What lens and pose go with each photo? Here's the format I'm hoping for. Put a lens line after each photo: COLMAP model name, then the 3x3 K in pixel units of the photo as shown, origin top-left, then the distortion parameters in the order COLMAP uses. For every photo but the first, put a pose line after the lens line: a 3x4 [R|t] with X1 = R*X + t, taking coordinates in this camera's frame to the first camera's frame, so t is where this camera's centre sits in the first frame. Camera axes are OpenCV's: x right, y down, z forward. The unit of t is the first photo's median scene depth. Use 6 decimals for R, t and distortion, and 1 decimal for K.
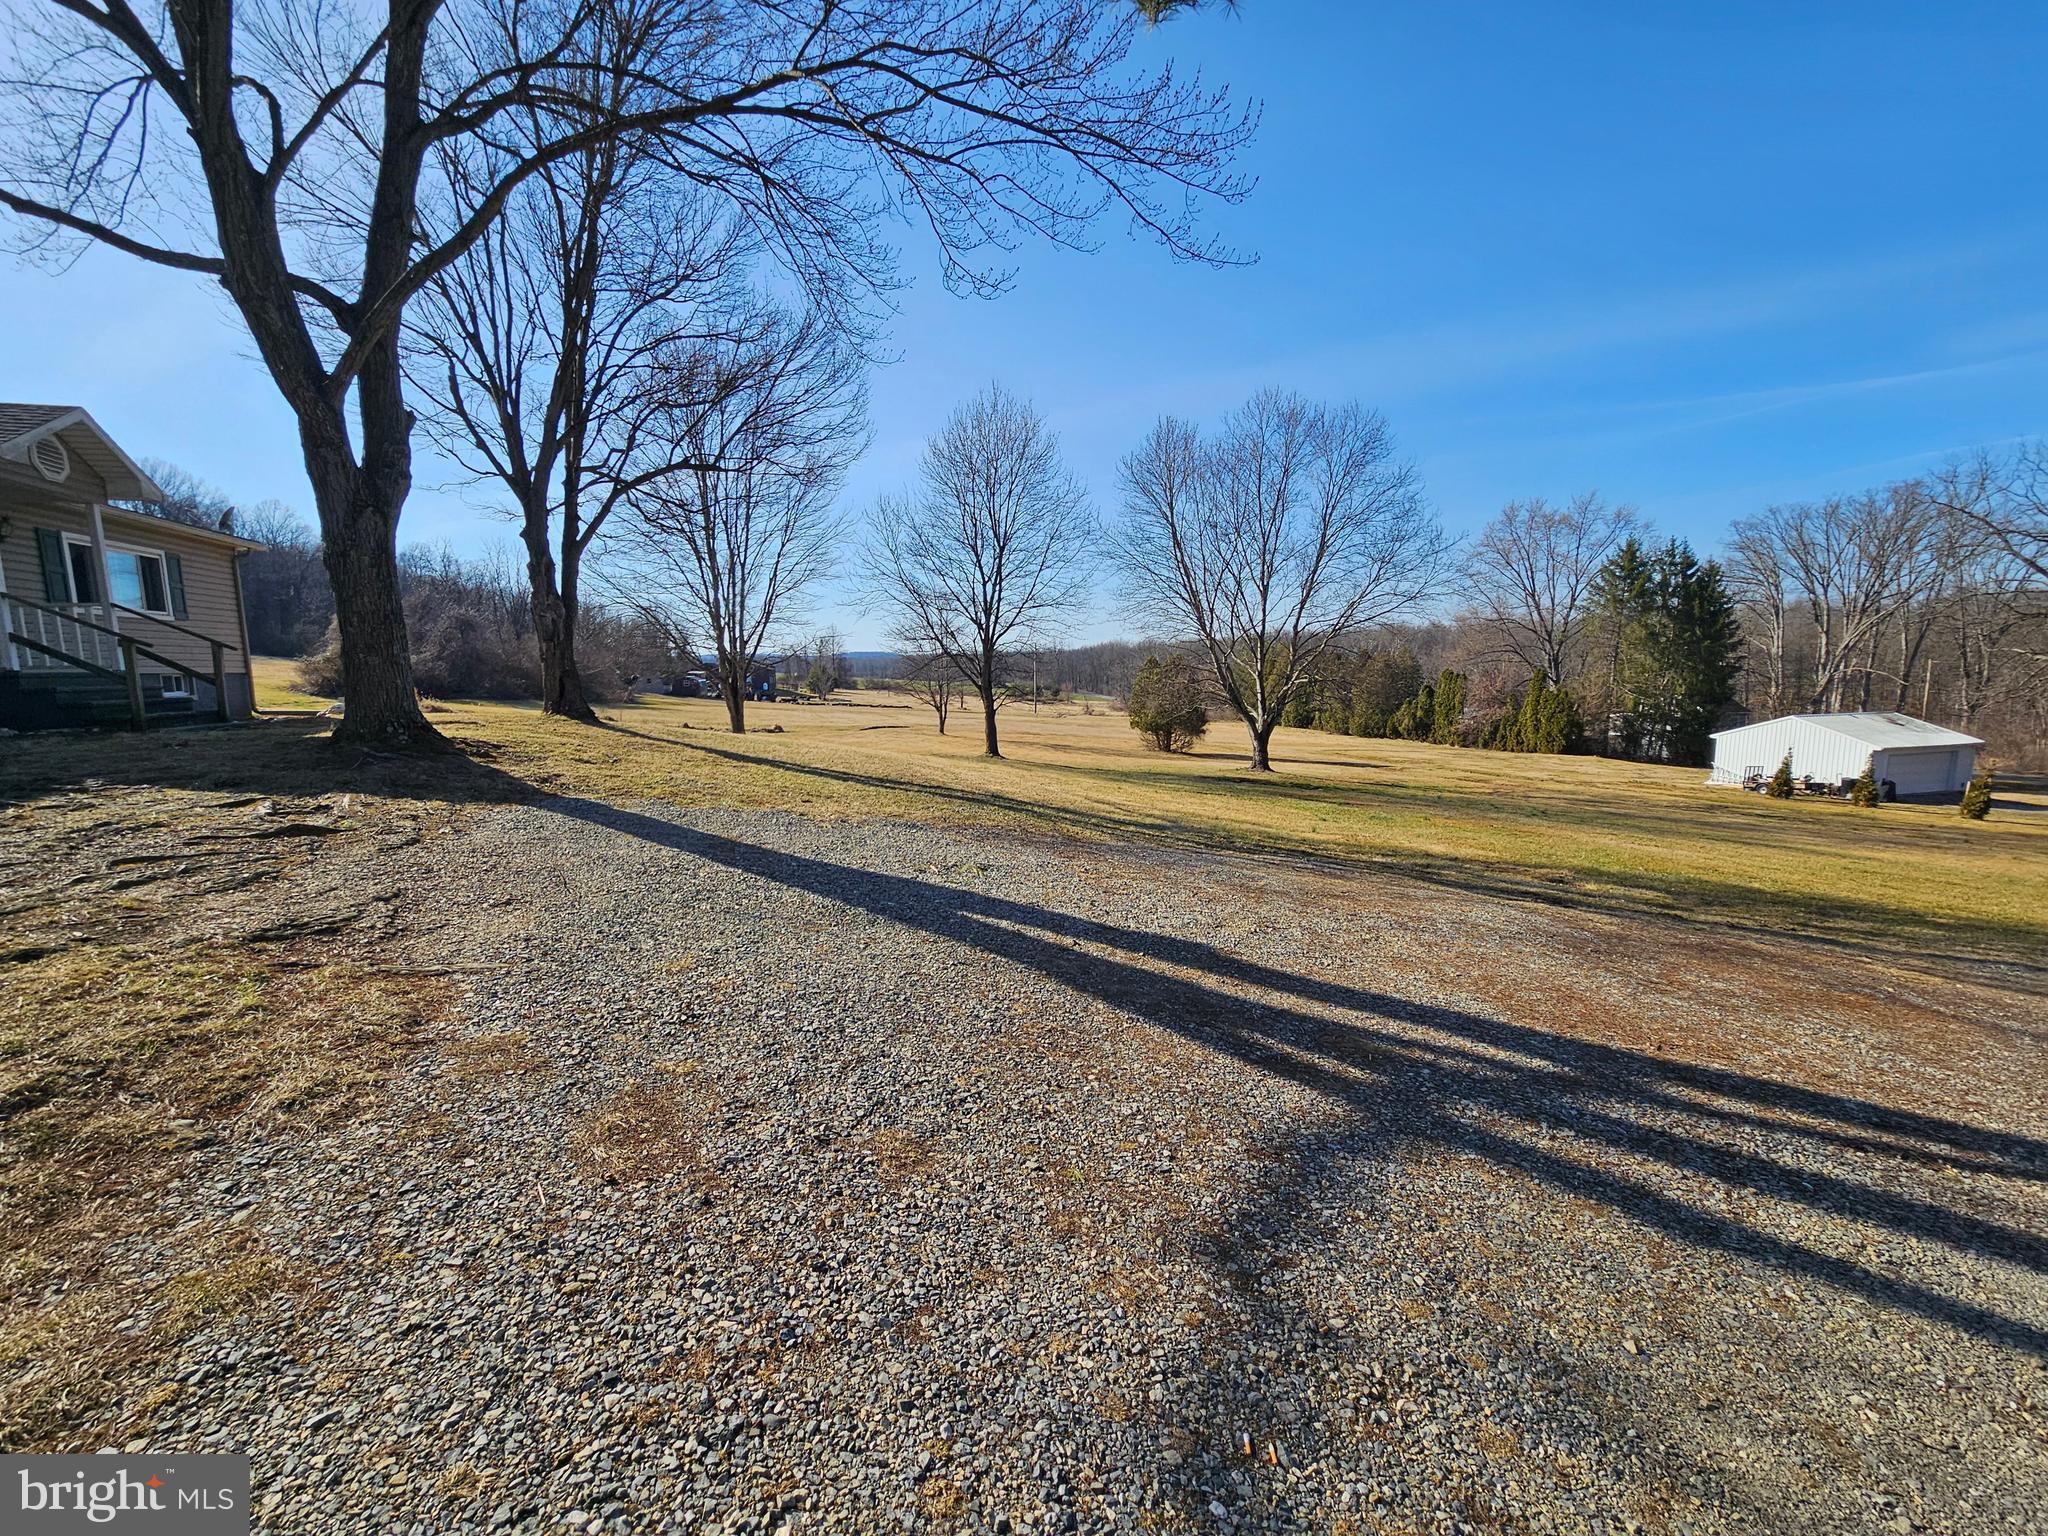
lens RADIAL K [[829.5, 0, 992.0], [0, 829.5, 772.5], [0, 0, 1]] dist [0.008973, 0.000289]
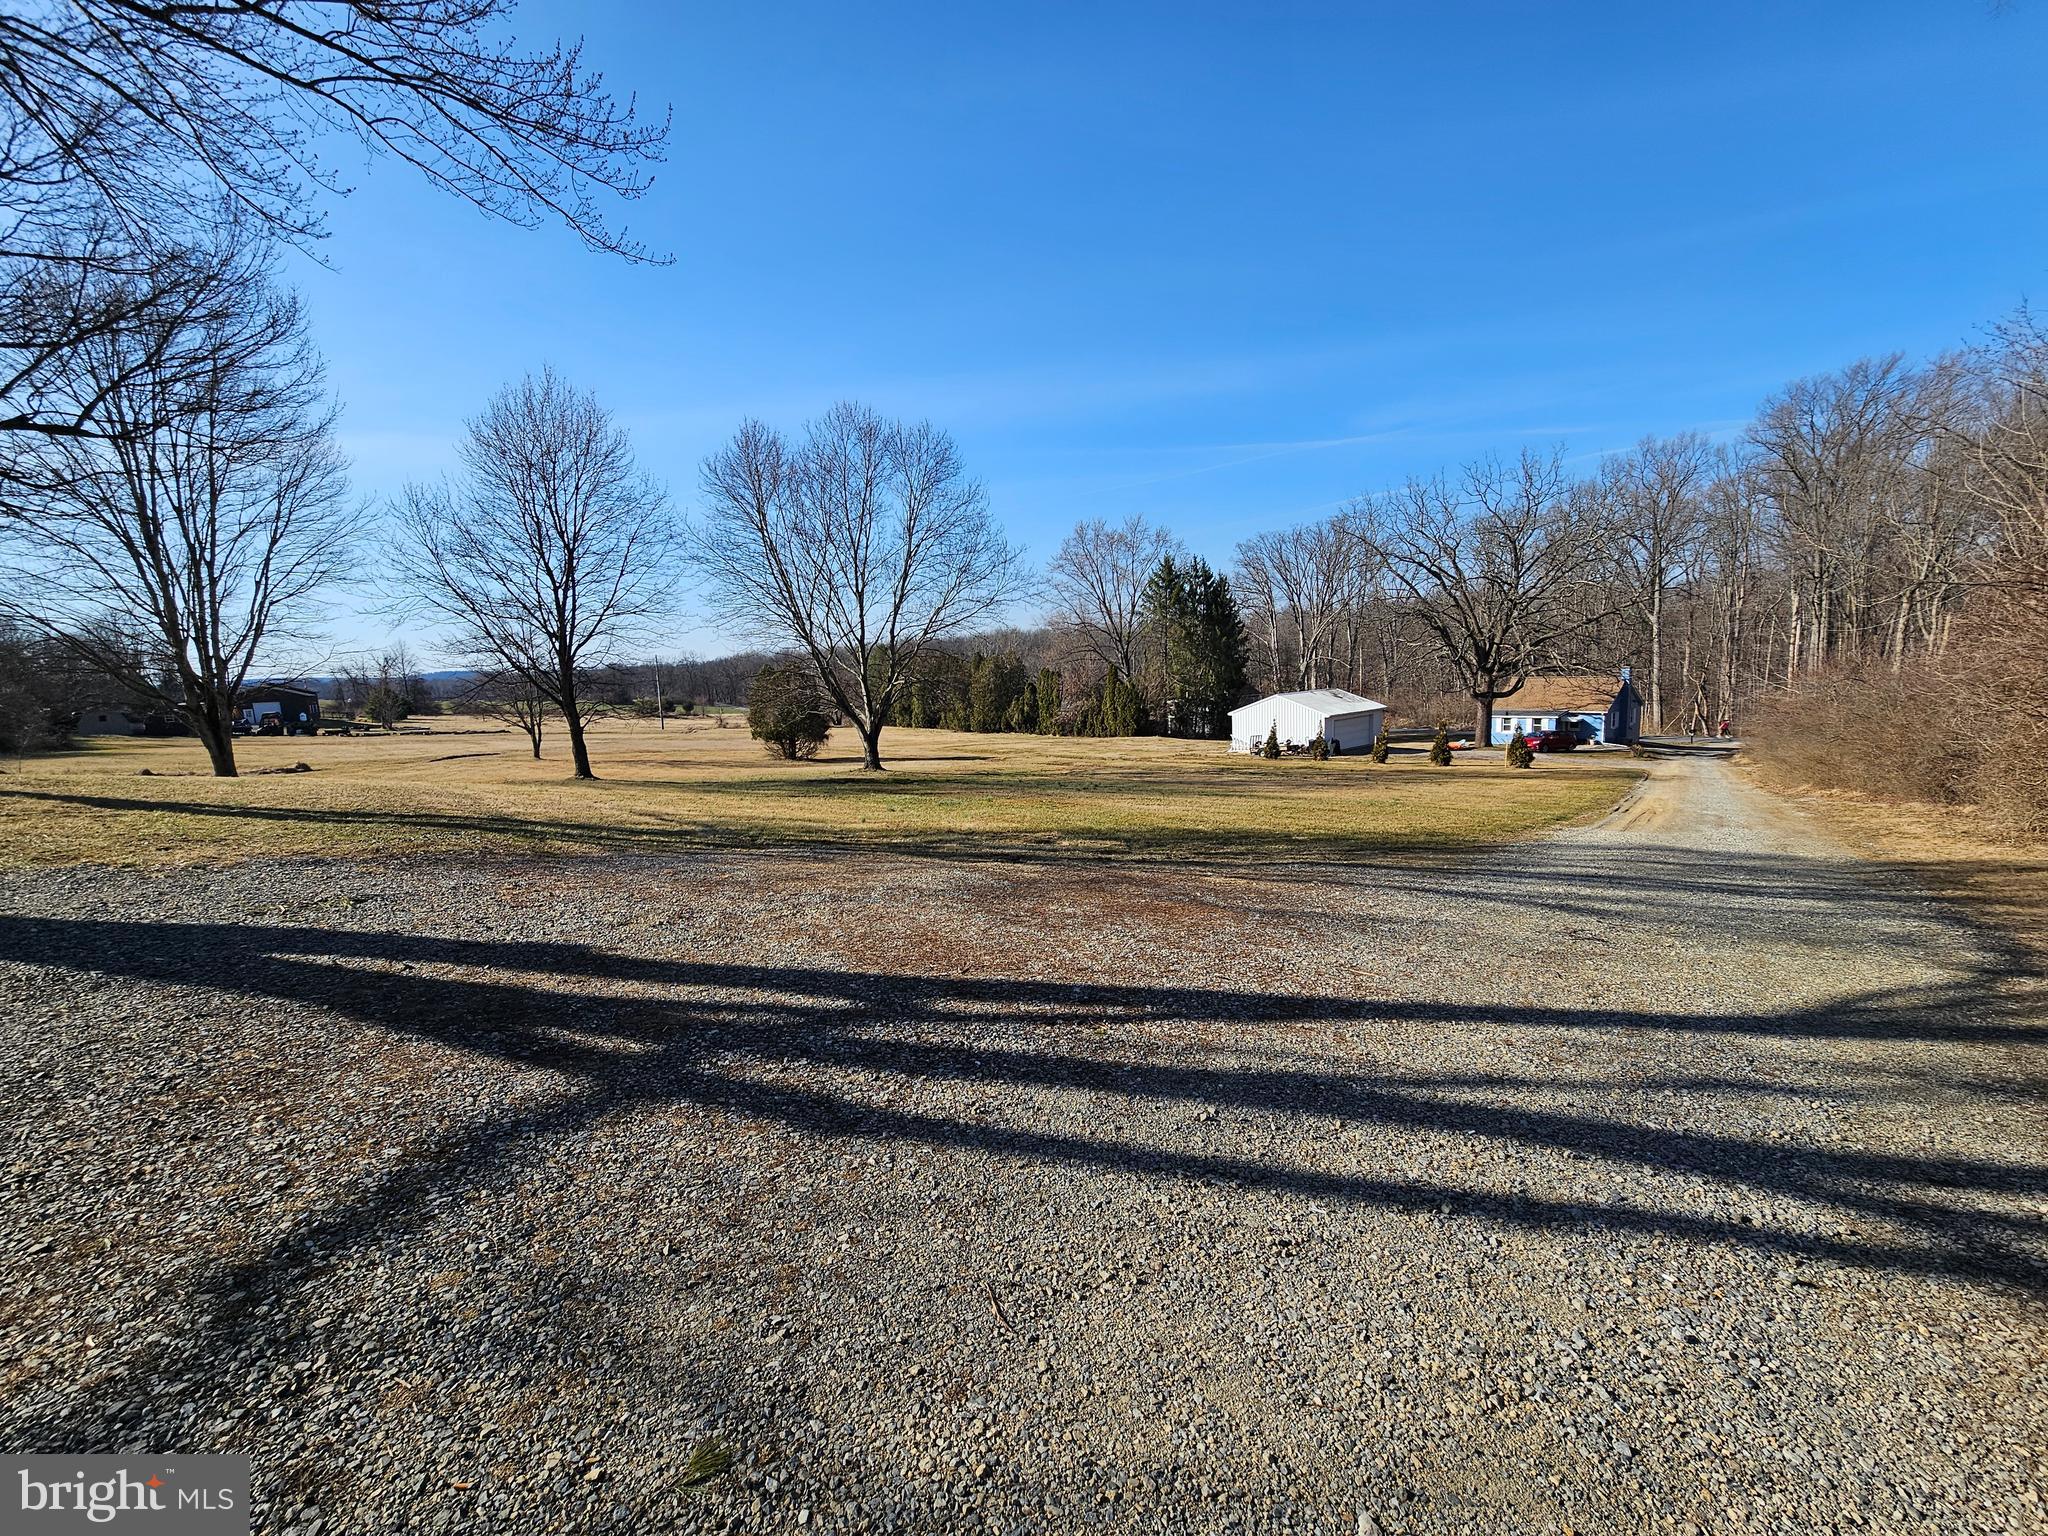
lens RADIAL K [[829.5, 0, 992.0], [0, 829.5, 772.5], [0, 0, 1]] dist [0.008973, 0.000289]
pose [[0.922707, -0.081766, 0.376731, 0.124277], [0.086527, 0.996240, 0.004298, 0.015890], [-0.375666, 0.028632, 0.926313, -0.027564]]
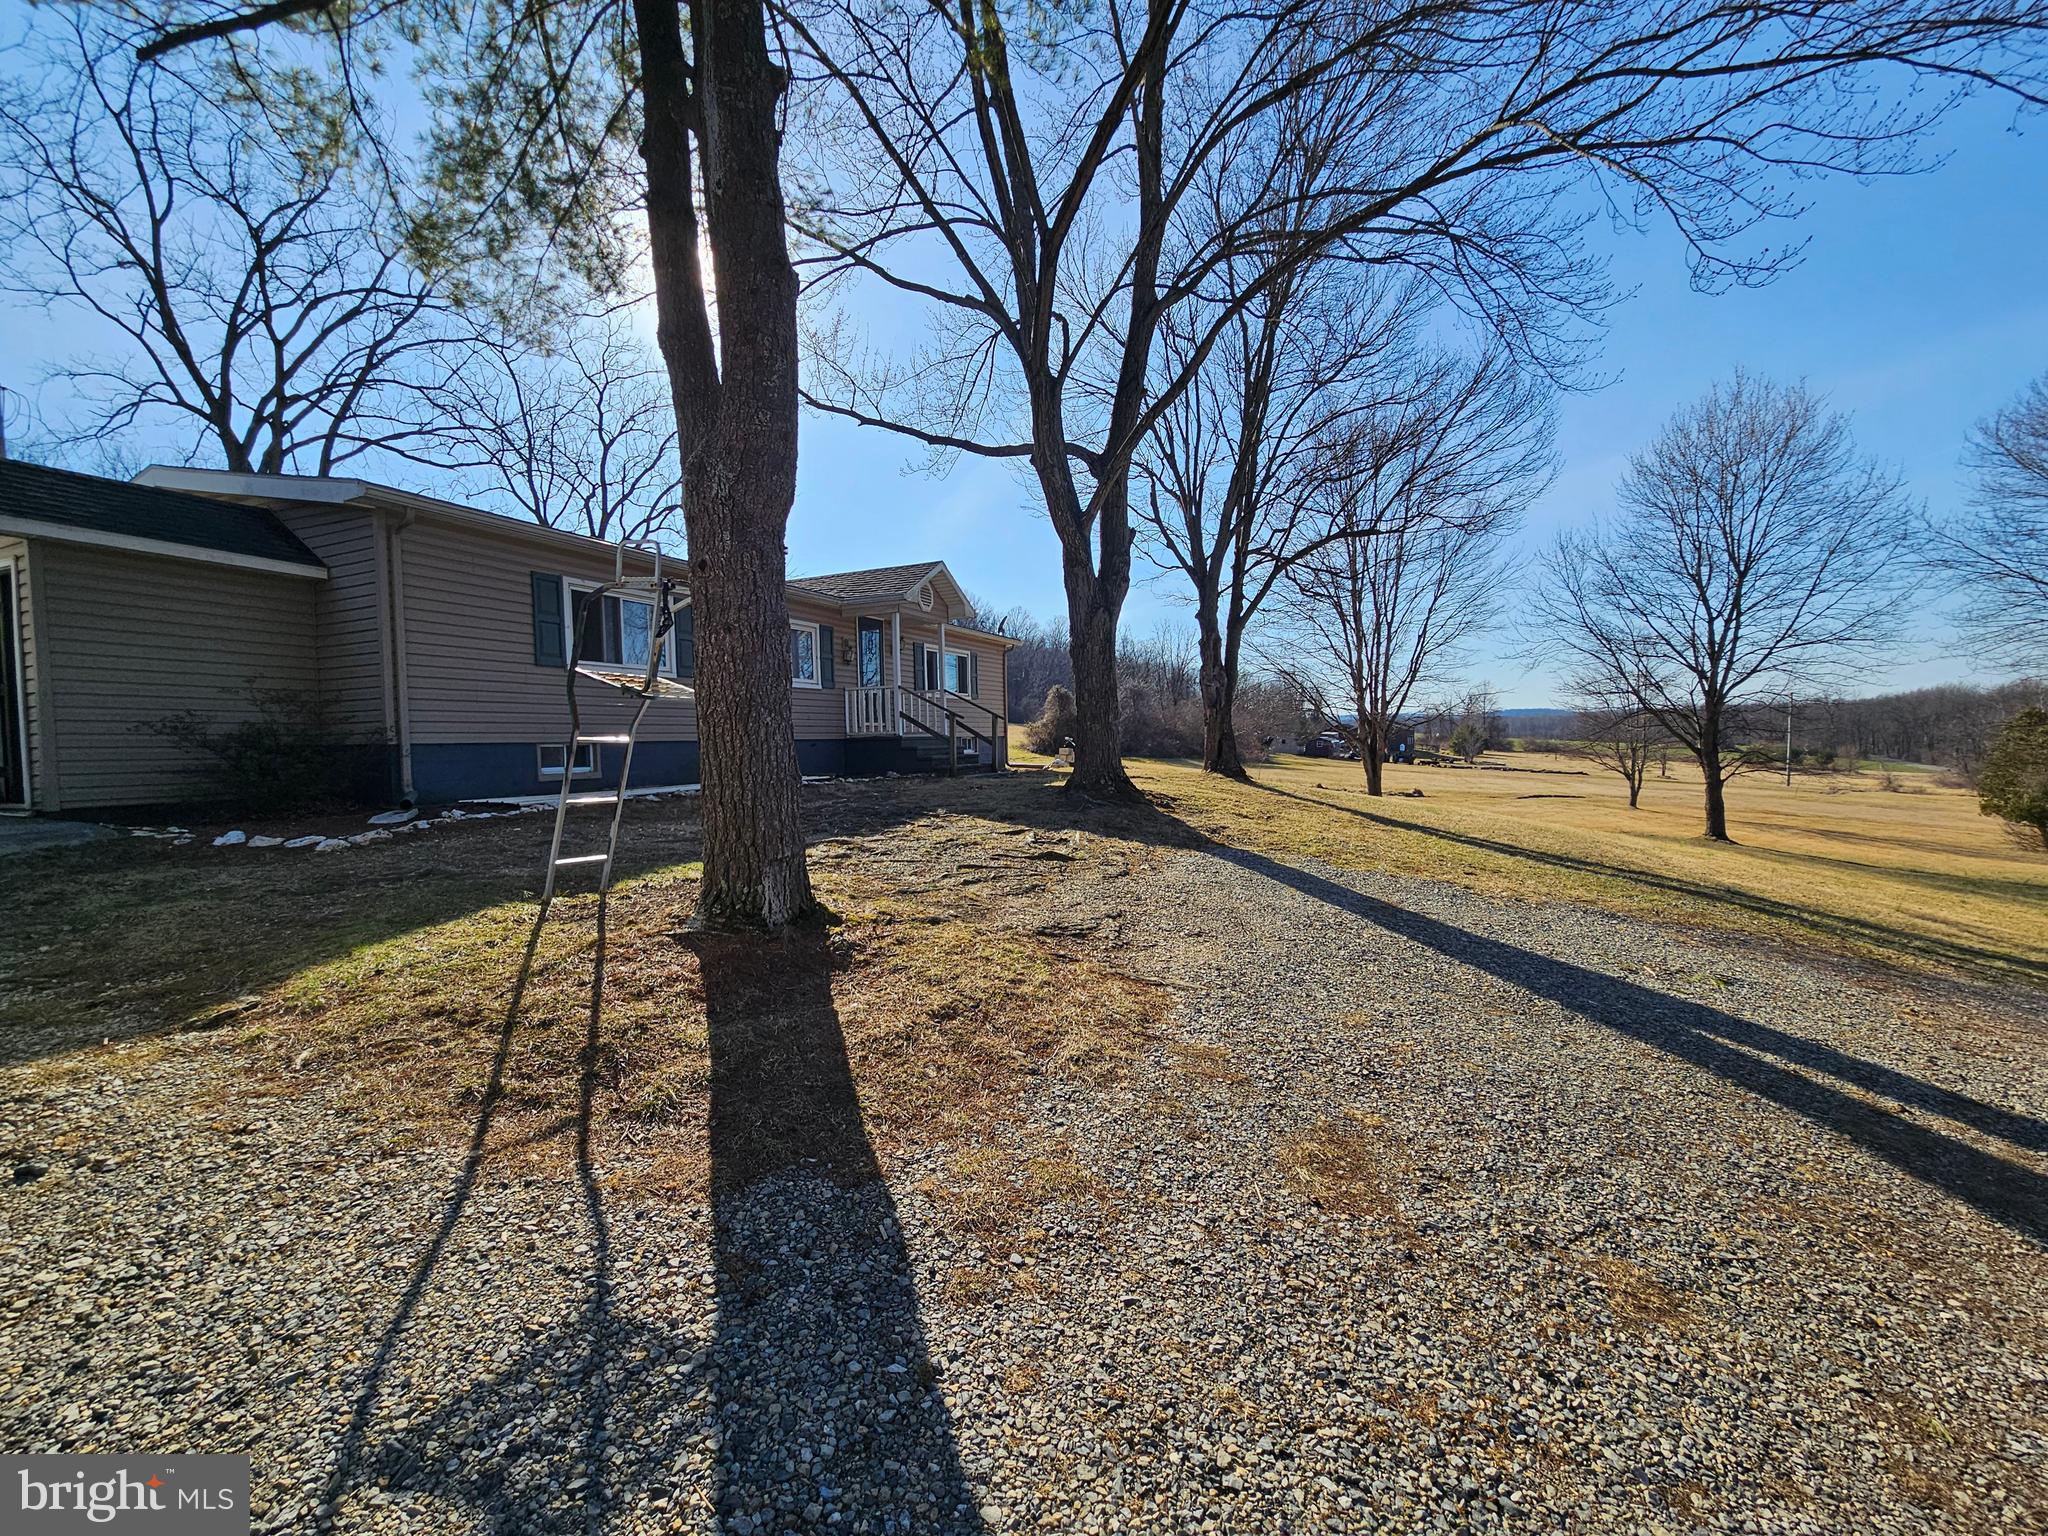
lens RADIAL K [[831.9, 0, 1020.2], [0, 831.9, 776.7], [0, 0, 1]] dist [0.000636, 0.000670]
pose [[0.771150, 0.029243, -0.635981, -0.013565], [-0.072201, 0.996517, -0.041725, 0.001163], [0.632546, 0.078095, 0.770576, -0.022224]]
